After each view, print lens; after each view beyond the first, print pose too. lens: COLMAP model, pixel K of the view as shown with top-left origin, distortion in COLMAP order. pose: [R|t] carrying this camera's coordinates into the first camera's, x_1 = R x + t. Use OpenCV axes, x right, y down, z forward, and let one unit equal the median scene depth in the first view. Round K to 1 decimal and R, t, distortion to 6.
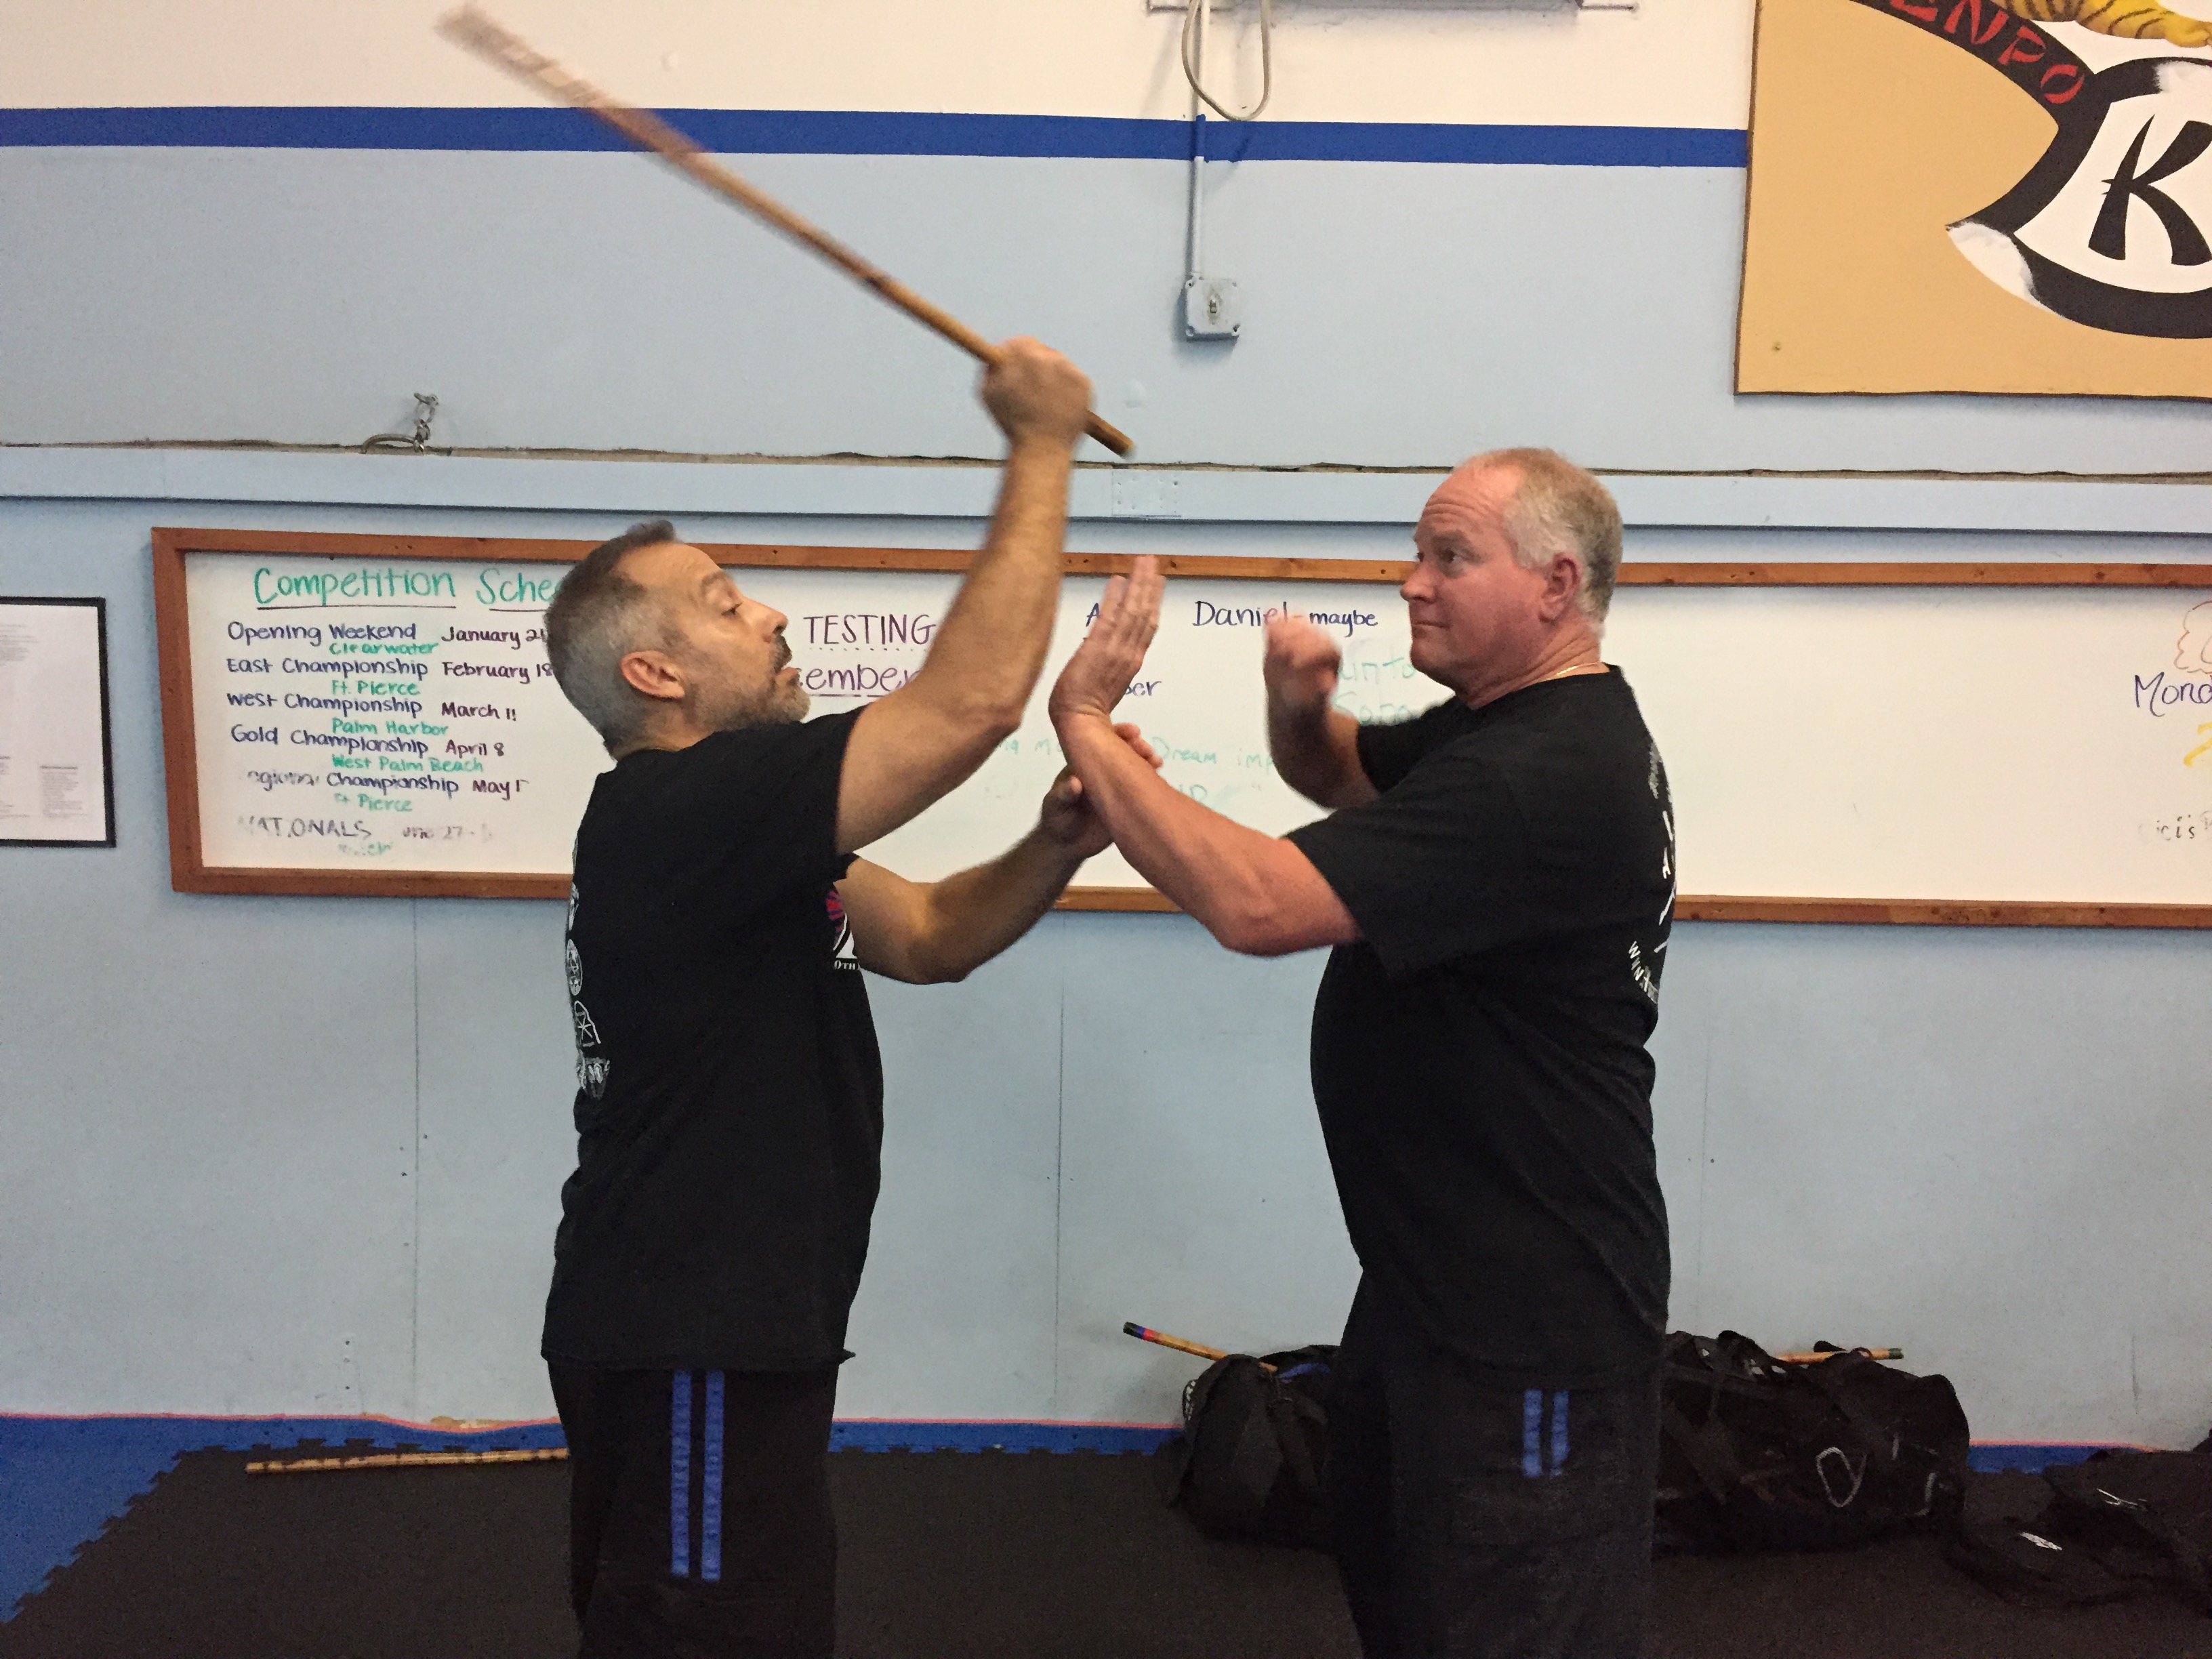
lens RADIAL K [[1973.3, 0, 1106.0], [0, 1973.3, 840.5], [0, 0, 1]] dist [0.022592, -0.045786]
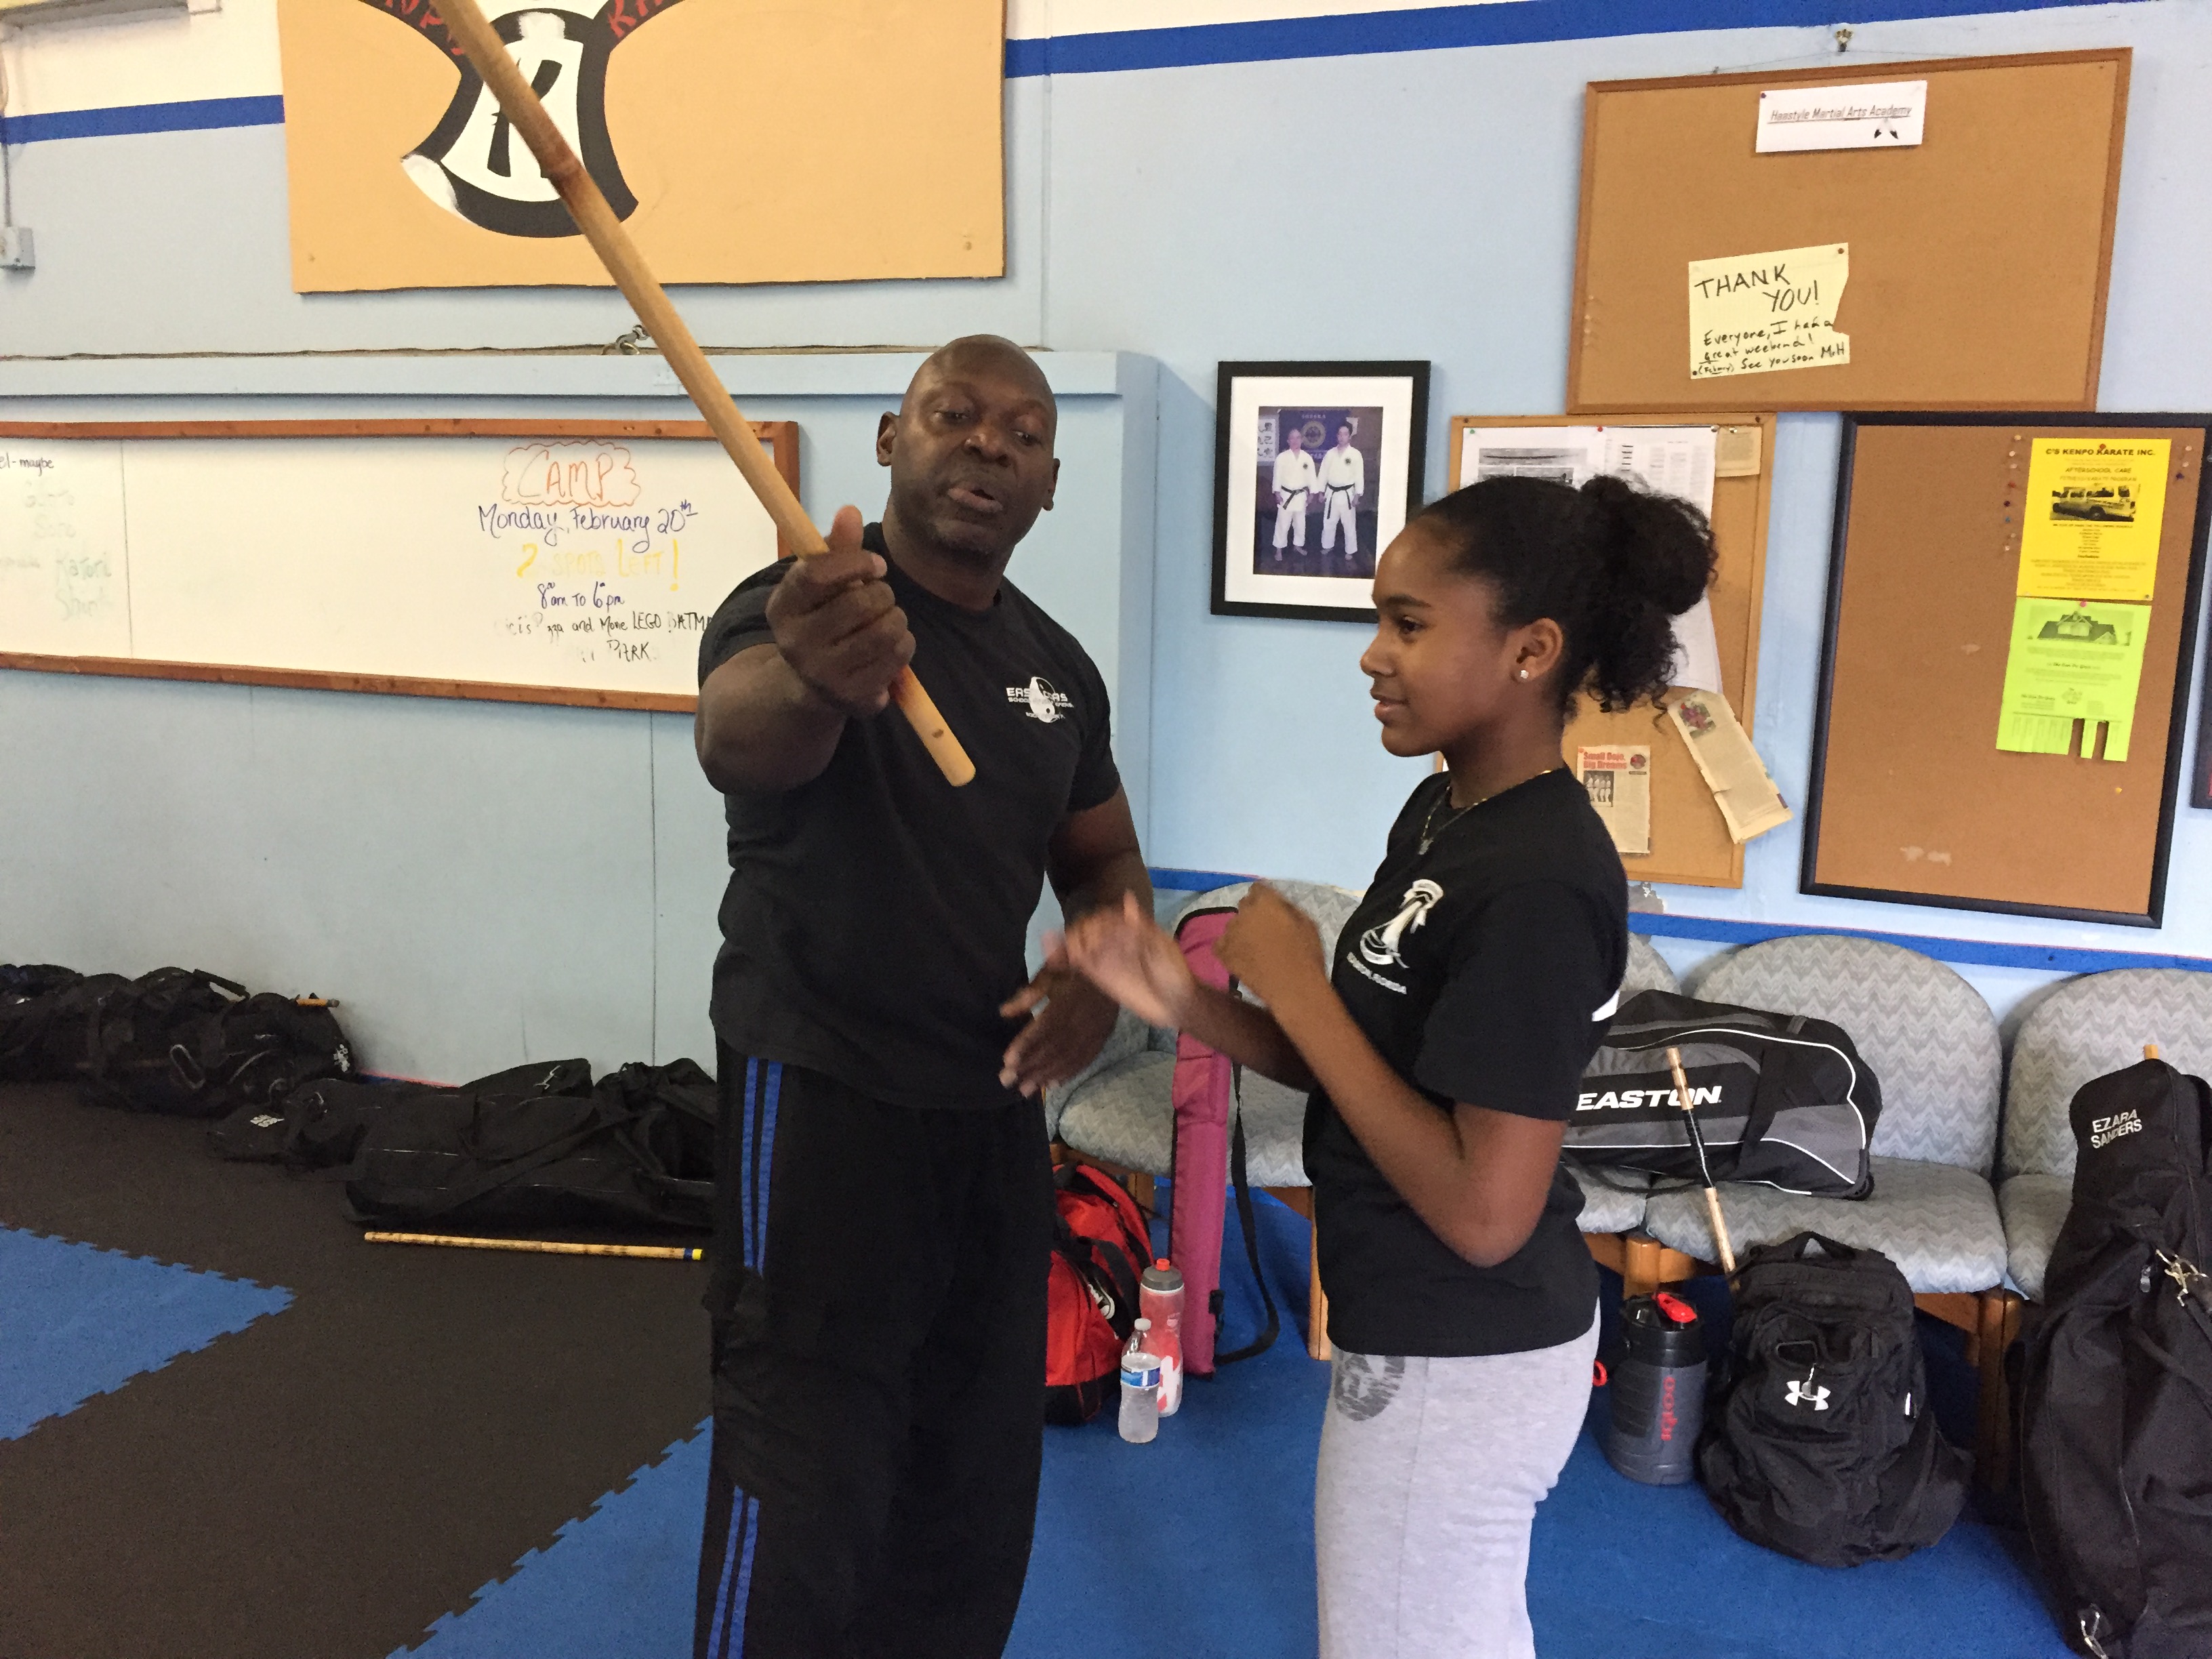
lens RADIAL K [[1835.0, 0, 1097.8], [0, 1835.0, 829.4], [0, 0, 1]] dist [0.039902, -0.059614]
pose [[0.929557, 0.067400, -0.362467, 1.340608], [-0.043157, 0.996281, 0.074579, 0.020478], [0.366145, -0.053682, 0.929008, 0.011427]]
